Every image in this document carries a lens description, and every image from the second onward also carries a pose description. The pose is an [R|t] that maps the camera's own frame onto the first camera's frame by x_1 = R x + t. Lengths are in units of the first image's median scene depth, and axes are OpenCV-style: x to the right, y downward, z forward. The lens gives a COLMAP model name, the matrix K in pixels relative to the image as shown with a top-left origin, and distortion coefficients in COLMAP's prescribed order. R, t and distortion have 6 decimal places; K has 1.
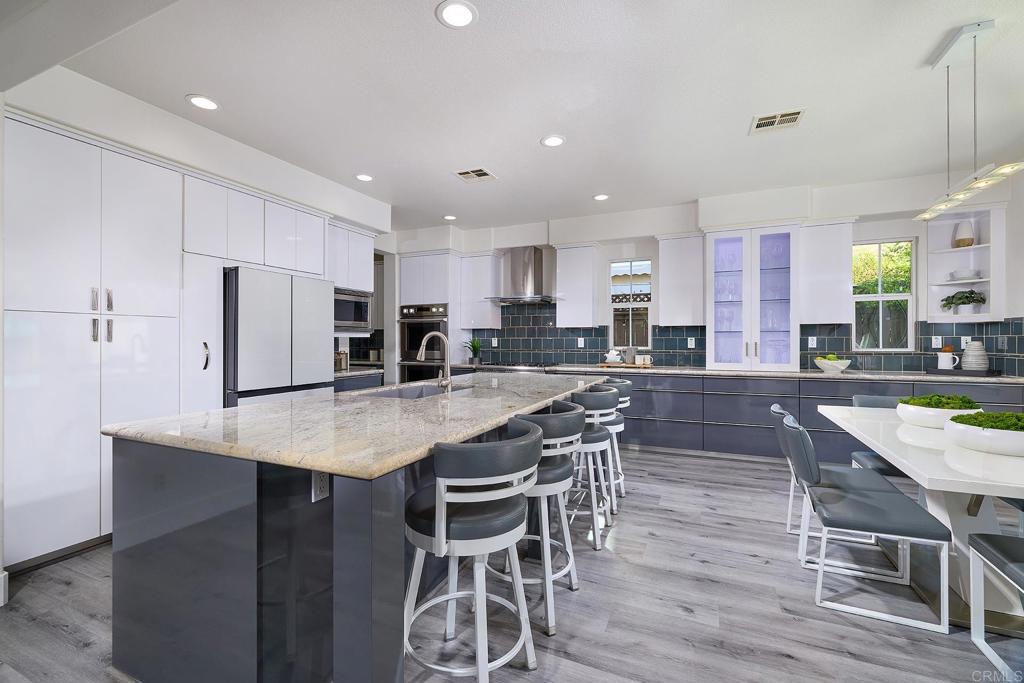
lens RADIAL K [[442.6, 0, 510.8], [0, 442.6, 339.6], [0, 0, 1]] dist [0.000523, -0.000102]
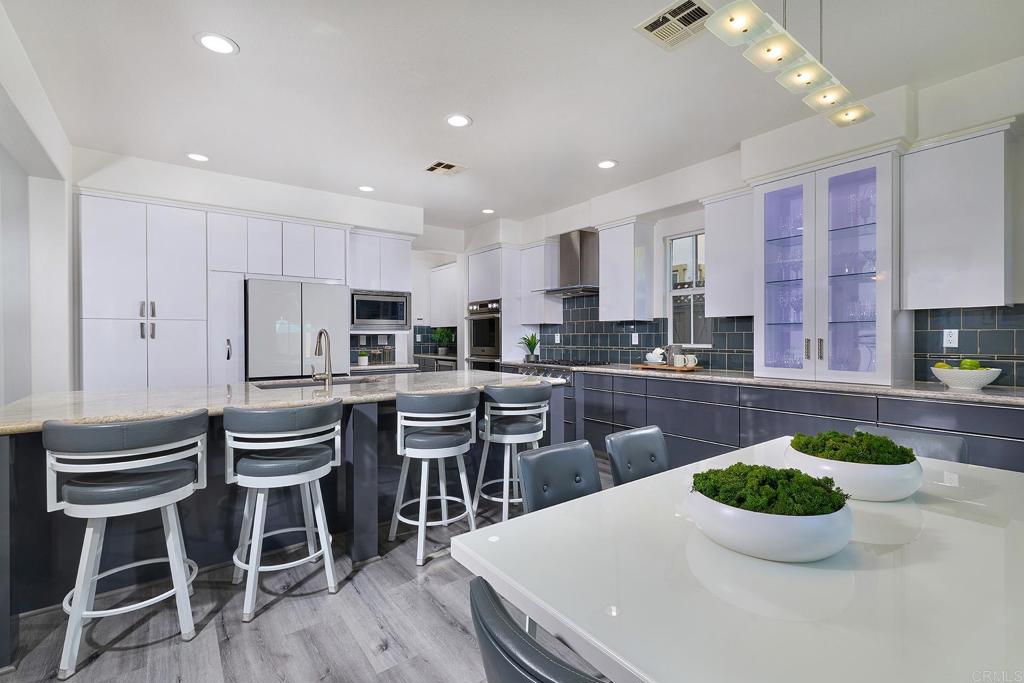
lens RADIAL K [[462.9, 0, 510.0], [0, 462.9, 342.2], [0, 0, 1]] dist [0.003958, 0.000435]
pose [[0.872989, 0.004099, -0.487723, 0.464550], [0.003867, 0.999875, 0.015325, -0.001556], [0.487725, -0.015265, 0.872864, 0.144302]]
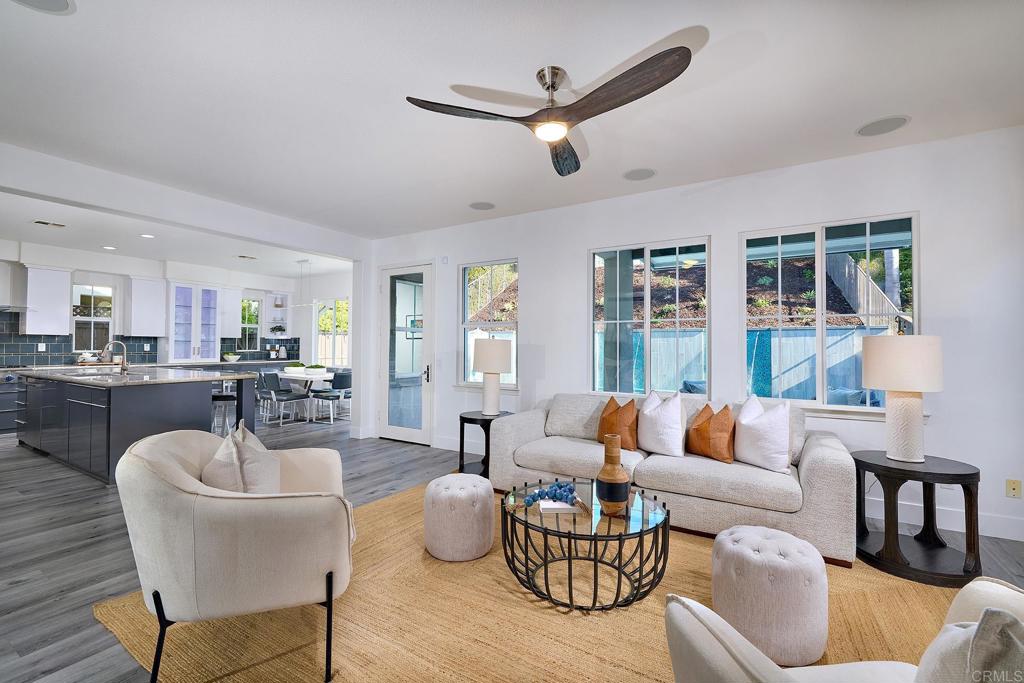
lens RADIAL K [[442.6, 0, 507.8], [0, 442.6, 342.3], [0, 0, 1]] dist [0.000523, -0.000102]
pose [[0.126831, 0.010021, 0.991874, -1.057902], [-0.007410, 0.999931, -0.009155, -0.005952], [-0.991897, -0.006189, 0.126896, -0.482627]]
